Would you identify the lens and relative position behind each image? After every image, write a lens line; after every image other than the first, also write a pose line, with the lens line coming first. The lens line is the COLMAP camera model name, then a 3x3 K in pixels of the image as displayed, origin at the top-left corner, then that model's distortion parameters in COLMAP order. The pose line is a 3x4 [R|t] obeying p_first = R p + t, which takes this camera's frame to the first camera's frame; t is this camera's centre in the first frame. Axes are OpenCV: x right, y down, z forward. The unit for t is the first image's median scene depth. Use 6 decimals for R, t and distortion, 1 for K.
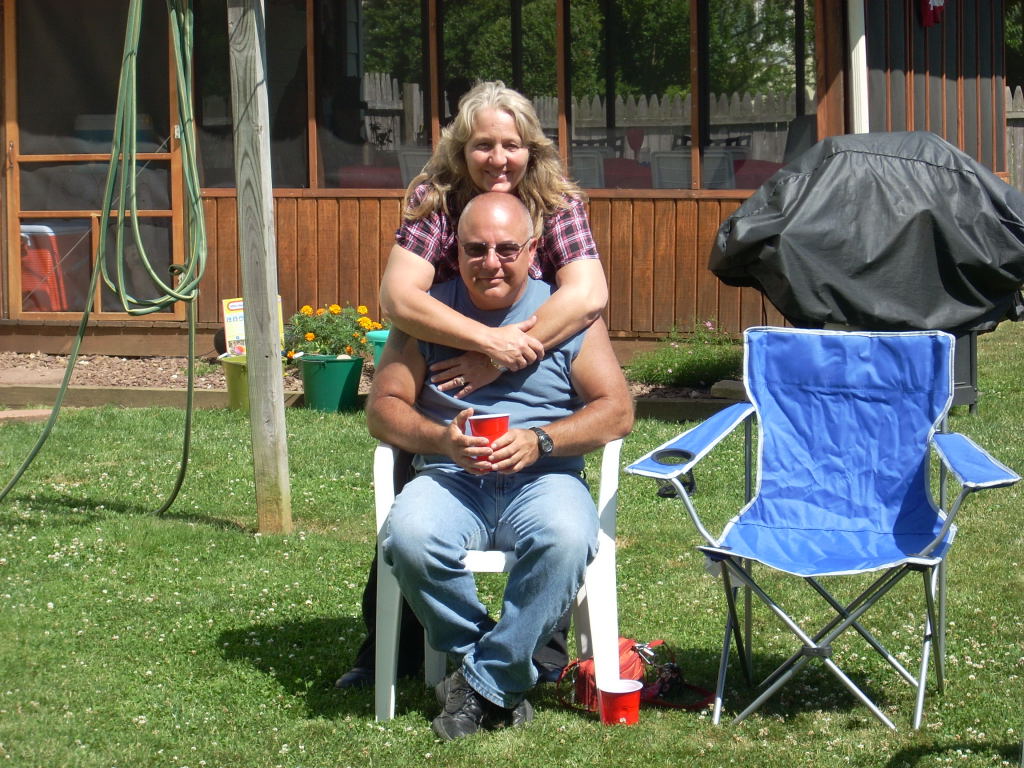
lens RADIAL K [[3327.8, 0, 512.2], [0, 3327.8, 381.8], [0, 0, 1]] dist [-0.024803, 0.000000]
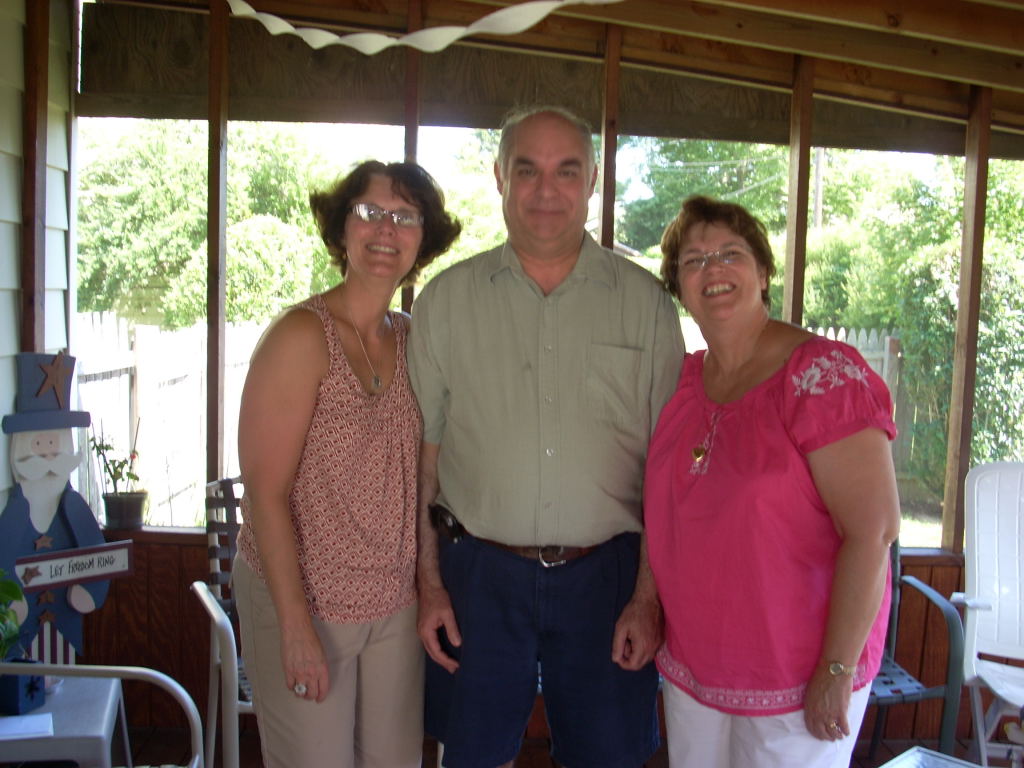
lens RADIAL K [[1122.9, 0, 511.0], [0, 1122.9, 384.8], [0, 0, 1]] dist [-0.035484, 0.000000]
pose [[0.942858, 0.005476, 0.333149, -0.038714], [-0.011131, 0.999824, 0.015070, -0.087114], [-0.333008, -0.017917, 0.942754, 0.809341]]
